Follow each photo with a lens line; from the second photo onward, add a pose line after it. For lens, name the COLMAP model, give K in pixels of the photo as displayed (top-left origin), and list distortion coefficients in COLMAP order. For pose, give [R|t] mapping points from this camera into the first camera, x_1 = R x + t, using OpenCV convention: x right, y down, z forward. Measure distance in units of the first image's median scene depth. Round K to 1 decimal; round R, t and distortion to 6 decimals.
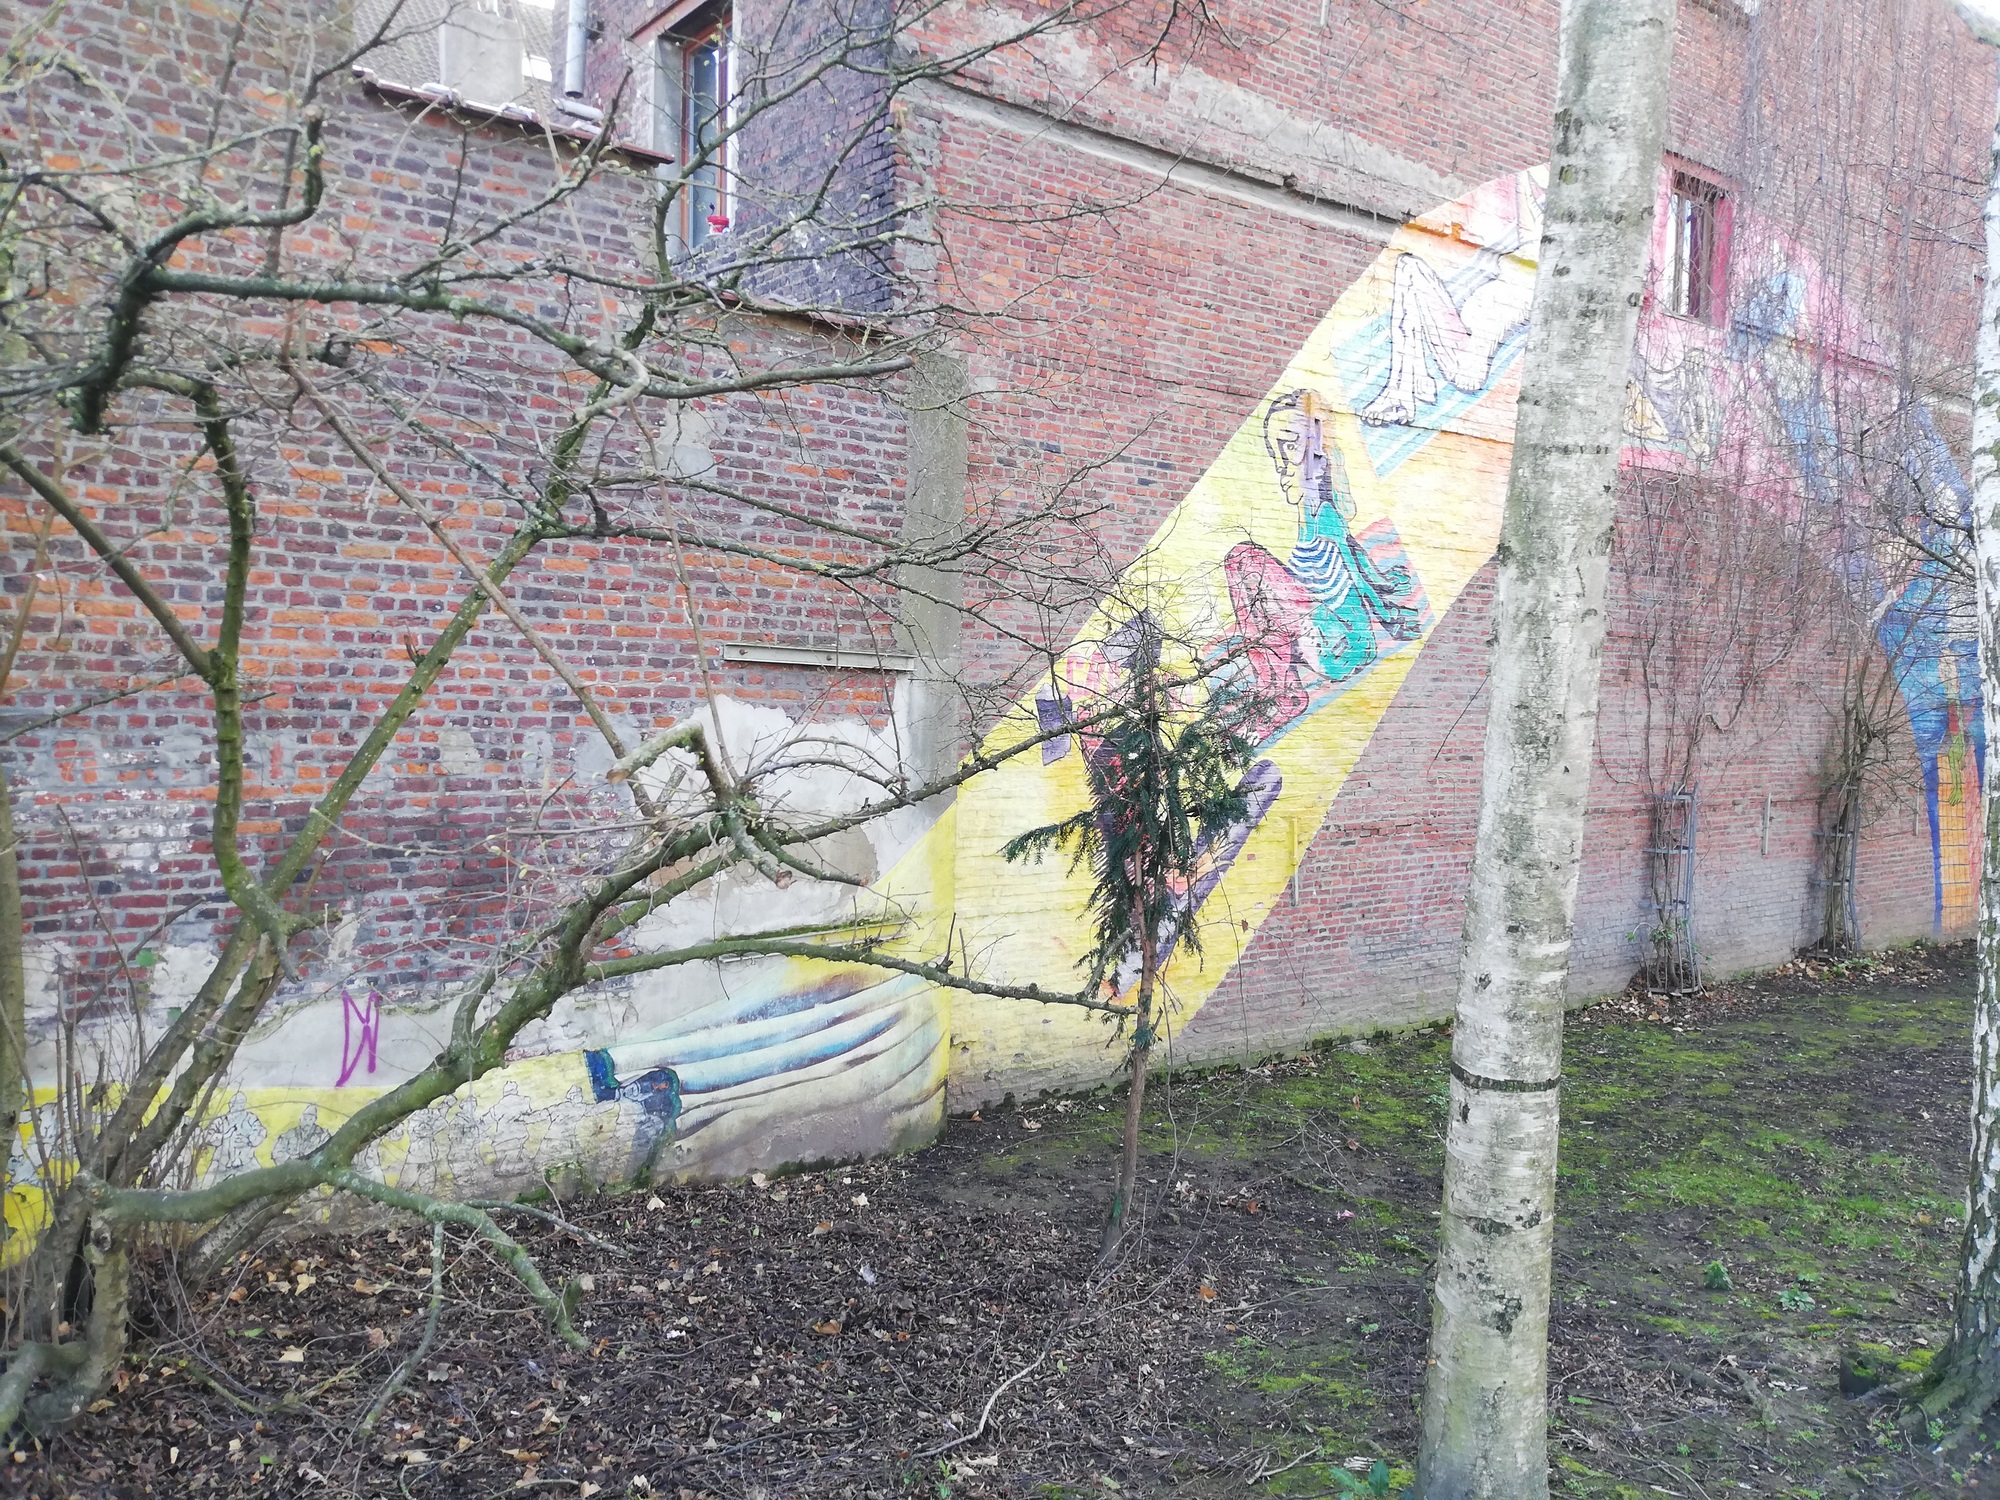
lens RADIAL K [[1521.1, 0, 1010.7], [0, 1521.1, 762.3], [0, 0, 1]] dist [-0.017238, 0.027624]
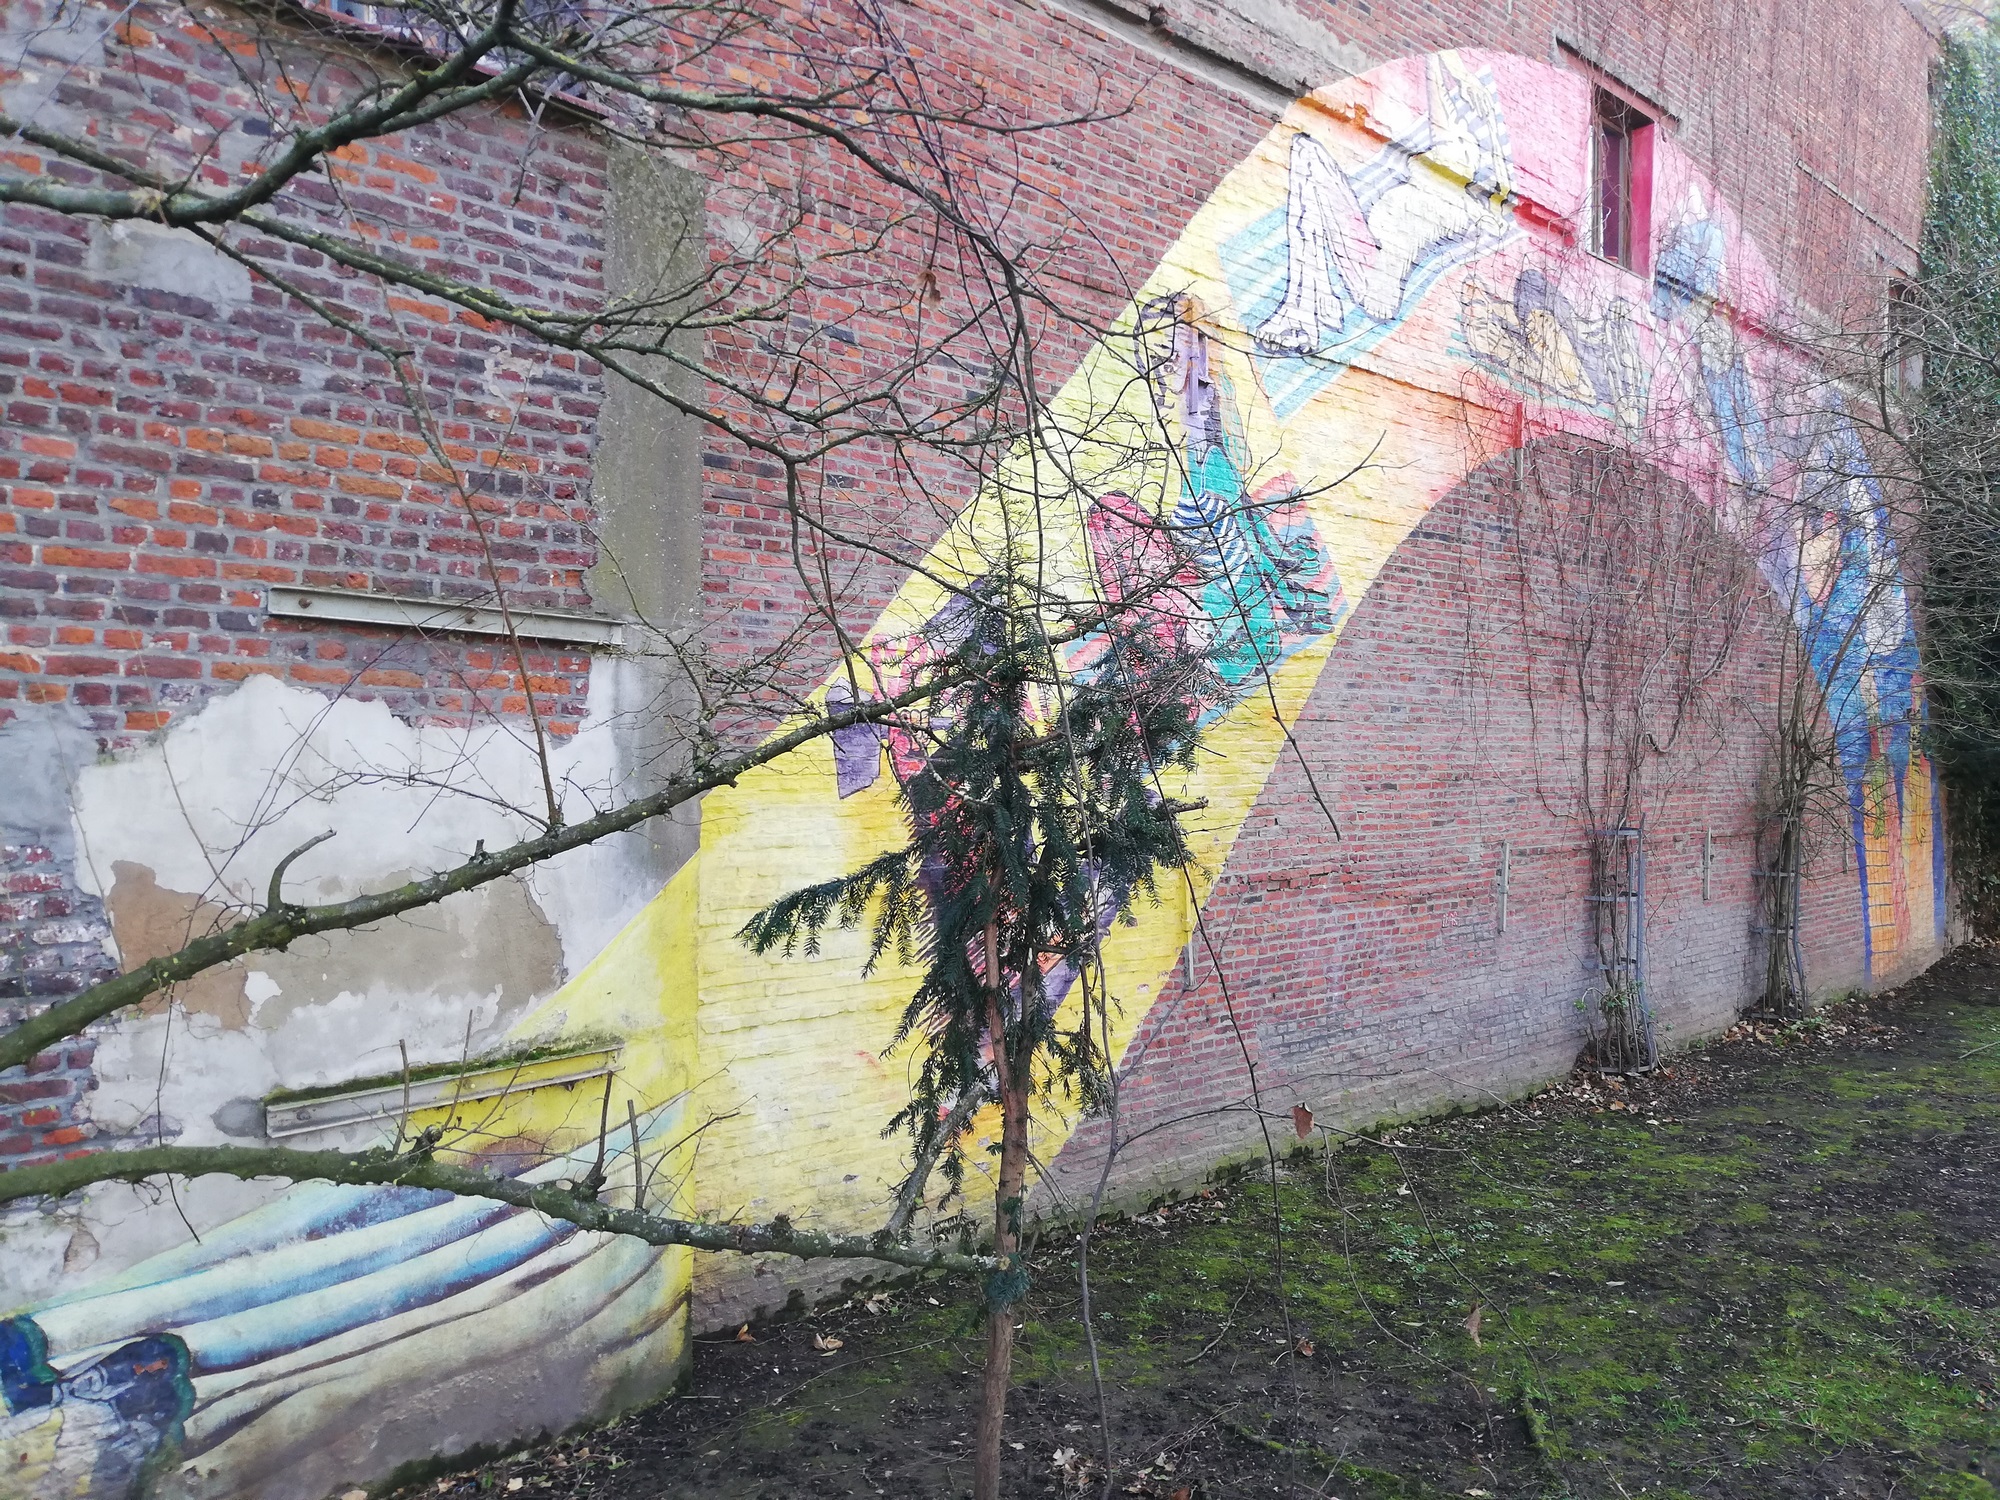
lens RADIAL K [[1521.1, 0, 1010.7], [0, 1521.1, 762.3], [0, 0, 1]] dist [-0.017238, 0.027624]
pose [[0.993062, -0.019003, 0.116045, 0.020814], [0.023992, 0.998840, -0.041751, 0.016792], [-0.115117, 0.044245, 0.992366, 0.327861]]
